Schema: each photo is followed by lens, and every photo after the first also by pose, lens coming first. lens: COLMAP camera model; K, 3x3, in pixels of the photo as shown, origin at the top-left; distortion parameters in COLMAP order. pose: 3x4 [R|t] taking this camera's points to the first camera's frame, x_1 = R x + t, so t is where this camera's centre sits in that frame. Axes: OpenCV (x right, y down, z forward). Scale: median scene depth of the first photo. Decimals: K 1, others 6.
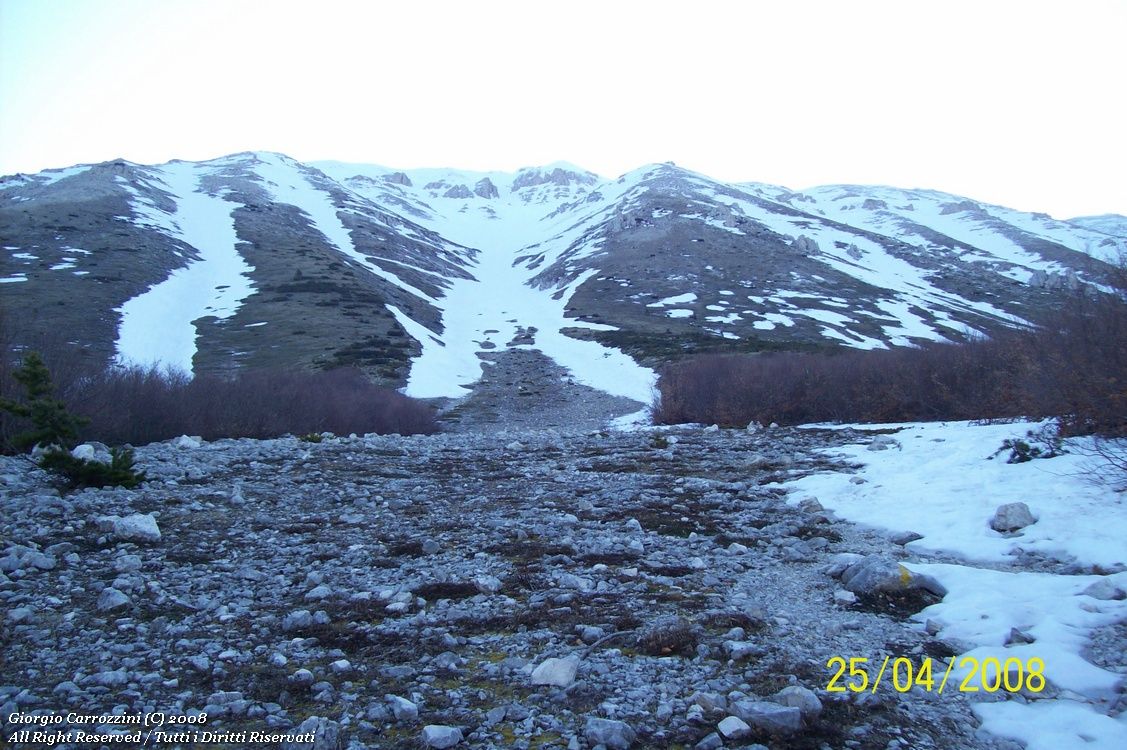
lens RADIAL K [[1175.1, 0, 563.5], [0, 1175.1, 375.0], [0, 0, 1]] dist [-0.188104, 0.157334]
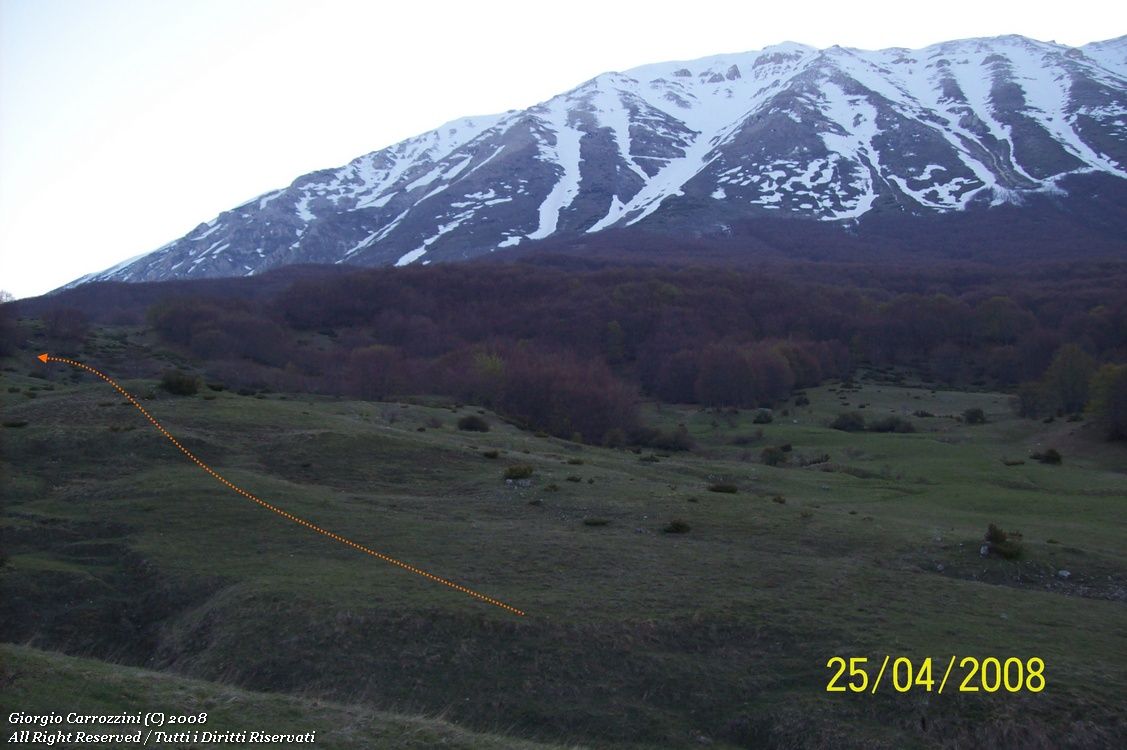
lens RADIAL K [[1175.1, 0, 563.5], [0, 1175.1, 375.0], [0, 0, 1]] dist [-0.188104, 0.157334]
pose [[0.930167, -0.051269, -0.363539, 0.475774], [0.121456, 0.977419, 0.172919, -0.079988], [0.346464, -0.204997, 0.915390, -1.172671]]
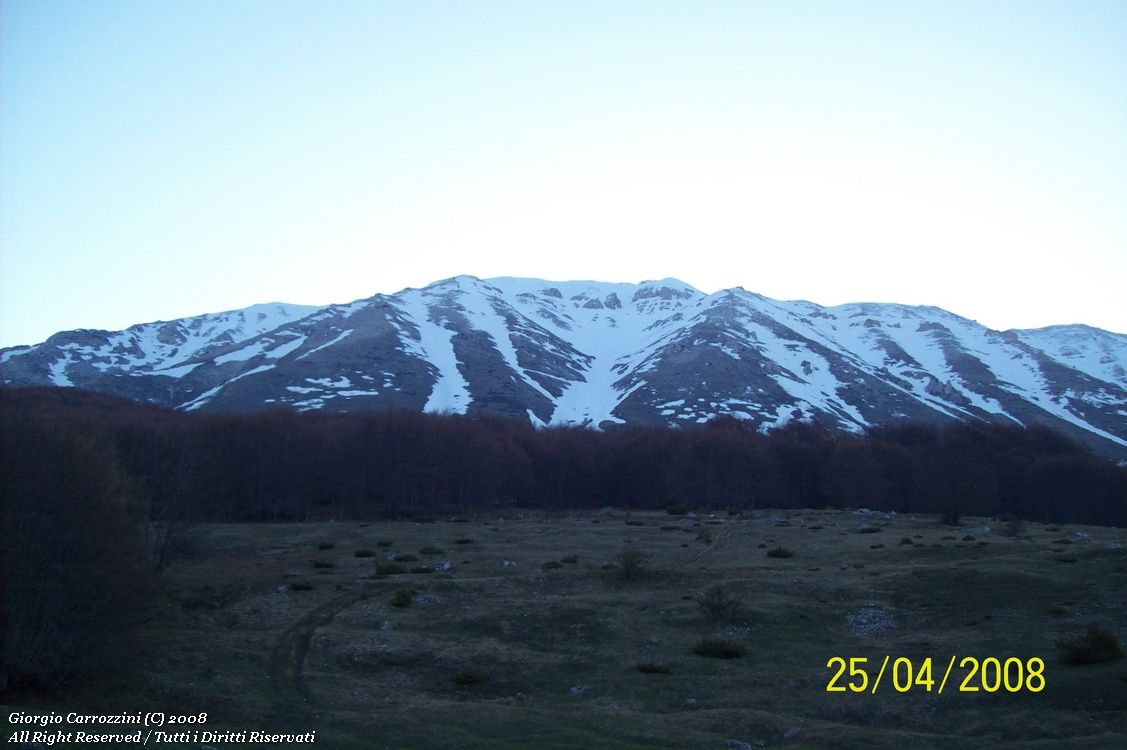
lens RADIAL K [[1175.1, 0, 563.5], [0, 1175.1, 375.0], [0, 0, 1]] dist [-0.188104, 0.157334]
pose [[0.989013, 0.028966, -0.144963, 0.139051], [-0.034340, 0.998807, -0.034707, -0.025495], [0.143785, 0.039304, 0.988828, -0.710240]]
